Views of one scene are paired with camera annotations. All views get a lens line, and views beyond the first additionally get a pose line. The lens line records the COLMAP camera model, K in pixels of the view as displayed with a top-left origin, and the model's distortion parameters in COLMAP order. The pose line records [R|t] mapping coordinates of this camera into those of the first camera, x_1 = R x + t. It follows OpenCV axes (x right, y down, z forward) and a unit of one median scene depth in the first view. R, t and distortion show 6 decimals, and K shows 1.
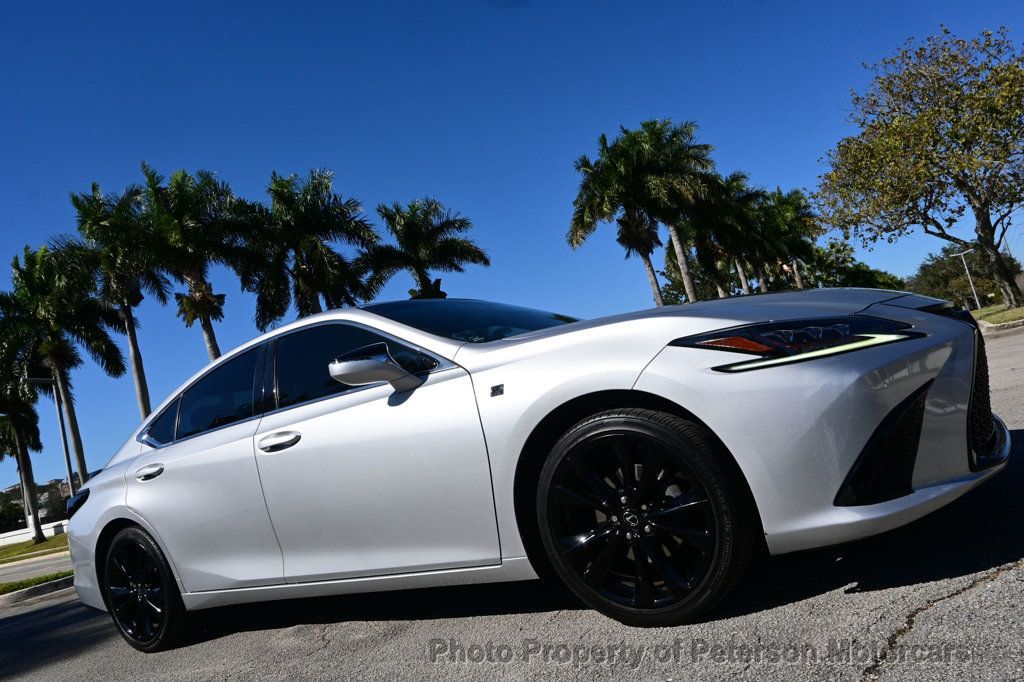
lens RADIAL K [[712.1, 0, 515.3], [0, 712.1, 387.3], [0, 0, 1]] dist [-0.030623, 0.003098]
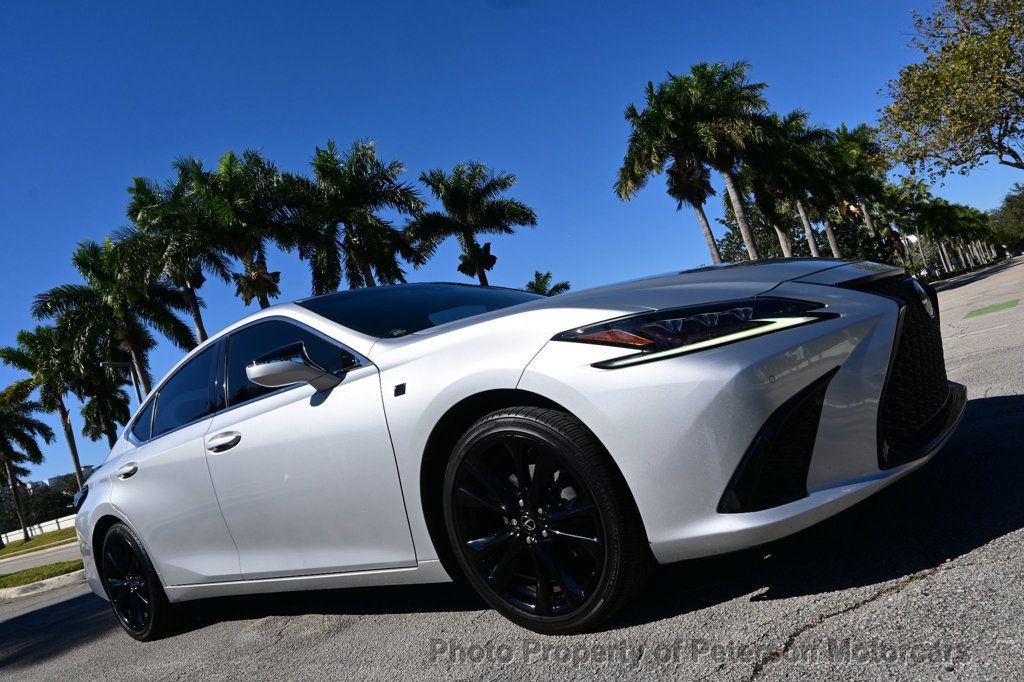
lens RADIAL K [[712.1, 0, 515.3], [0, 712.1, 387.3], [0, 0, 1]] dist [-0.030623, 0.003098]
pose [[0.994641, -0.042399, -0.094299, 0.145155], [0.047599, 0.997428, 0.053592, -0.028579], [0.091784, -0.057794, 0.994100, 0.037386]]
